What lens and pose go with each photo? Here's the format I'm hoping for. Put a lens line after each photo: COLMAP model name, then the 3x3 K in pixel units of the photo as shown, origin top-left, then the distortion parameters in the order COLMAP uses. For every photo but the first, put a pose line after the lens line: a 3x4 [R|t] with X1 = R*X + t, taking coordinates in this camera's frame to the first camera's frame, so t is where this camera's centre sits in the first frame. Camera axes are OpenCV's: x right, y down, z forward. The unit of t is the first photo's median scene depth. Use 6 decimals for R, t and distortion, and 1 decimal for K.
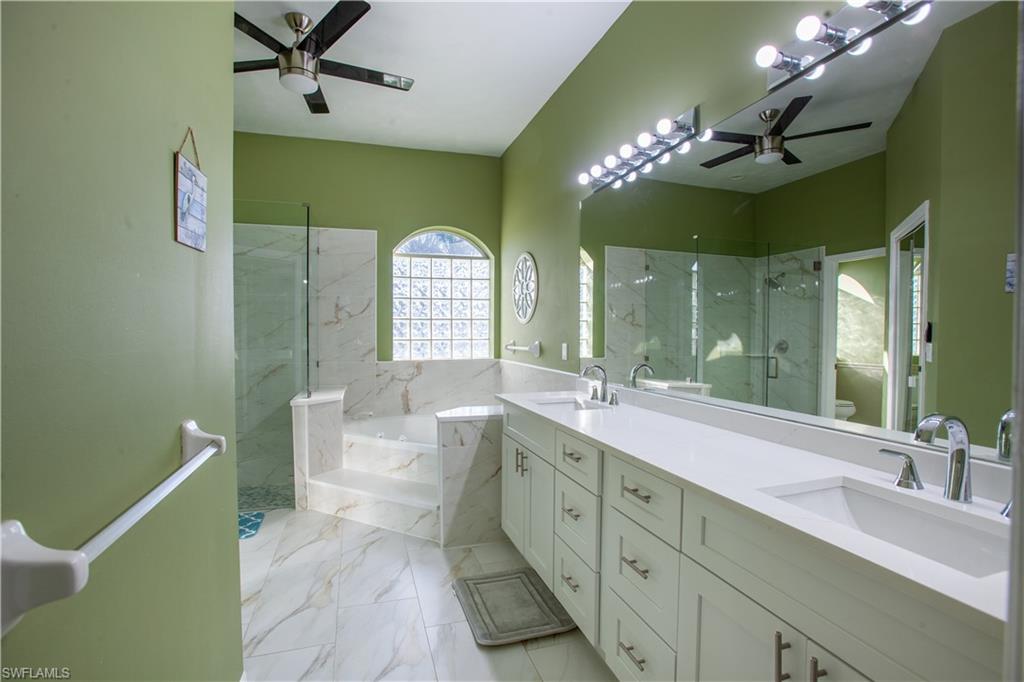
lens RADIAL K [[471.4, 0, 513.2], [0, 471.4, 342.8], [0, 0, 1]] dist [-0.059482, 0.015590]
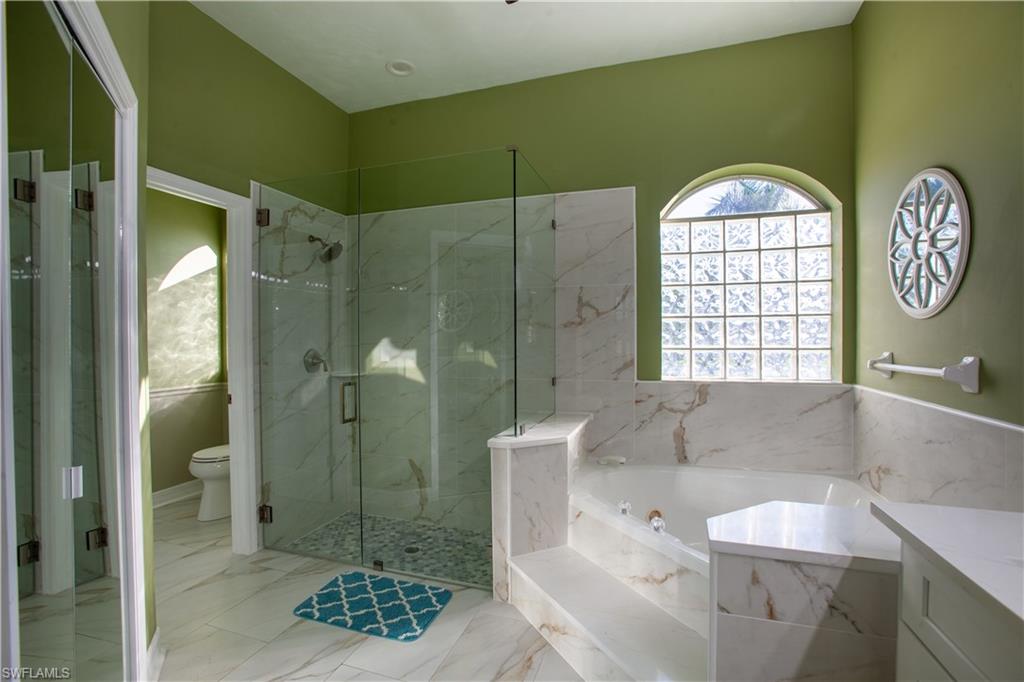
lens RADIAL K [[471.4, 0, 502.1], [0, 471.4, 338.9], [0, 0, 1]] dist [-0.059482, 0.015590]
pose [[0.794893, -0.000801, -0.606749, -0.034552], [-0.010382, 0.999835, -0.014920, -0.008009], [0.606661, 0.018159, 0.794753, 0.341260]]
